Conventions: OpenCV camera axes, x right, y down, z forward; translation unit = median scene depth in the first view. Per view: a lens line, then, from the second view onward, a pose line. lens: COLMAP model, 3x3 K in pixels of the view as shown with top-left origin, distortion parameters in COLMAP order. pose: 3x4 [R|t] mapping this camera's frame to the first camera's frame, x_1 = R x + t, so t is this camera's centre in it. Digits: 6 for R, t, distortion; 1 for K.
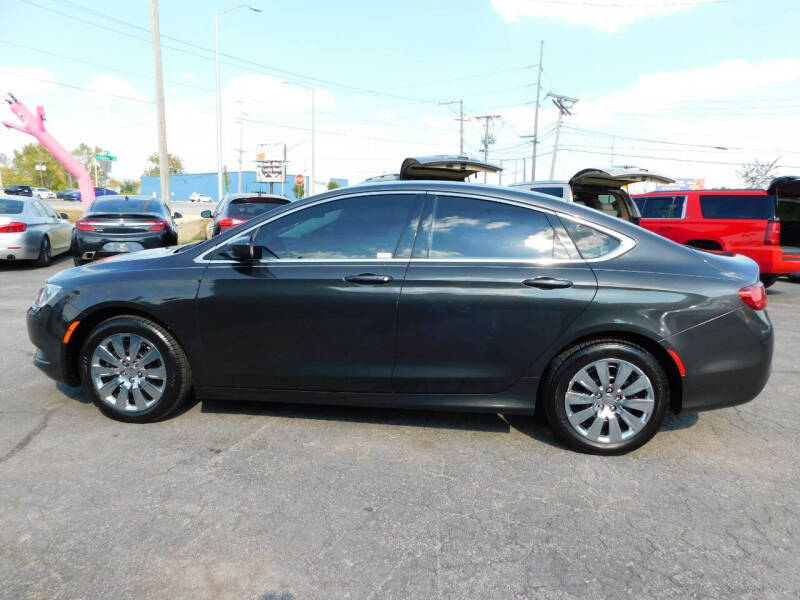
lens RADIAL K [[551.4, 0, 405.9], [0, 551.4, 304.0], [0, 0, 1]] dist [-0.083260, 0.071551]
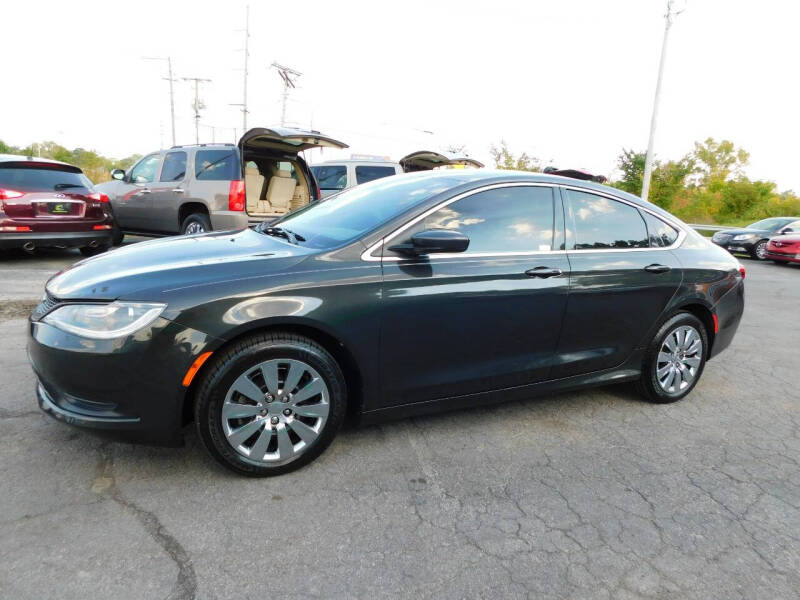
lens RADIAL K [[549.6, 0, 406.4], [0, 549.6, 300.0], [0, 0, 1]] dist [-0.080063, 0.067676]
pose [[0.841213, -0.080598, 0.534664, -0.742521], [0.055882, 0.996492, 0.062295, -0.063987], [-0.537809, -0.022525, 0.842766, 0.271779]]
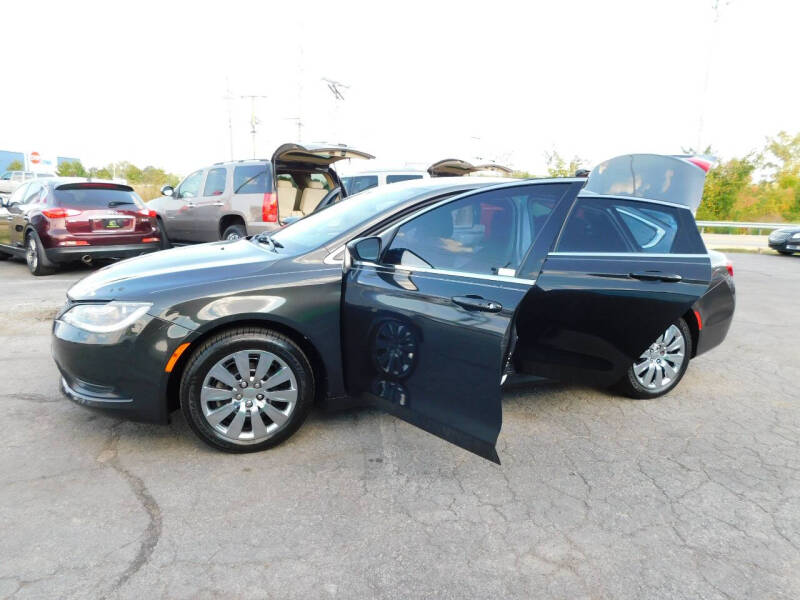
lens RADIAL K [[551.4, 0, 405.9], [0, 551.4, 304.0], [0, 0, 1]] dist [-0.083260, 0.071551]
pose [[0.894656, -0.086753, 0.438253, -0.646653], [0.072182, 0.996146, 0.049835, -0.044294], [-0.440887, -0.012951, 0.897469, 0.107476]]
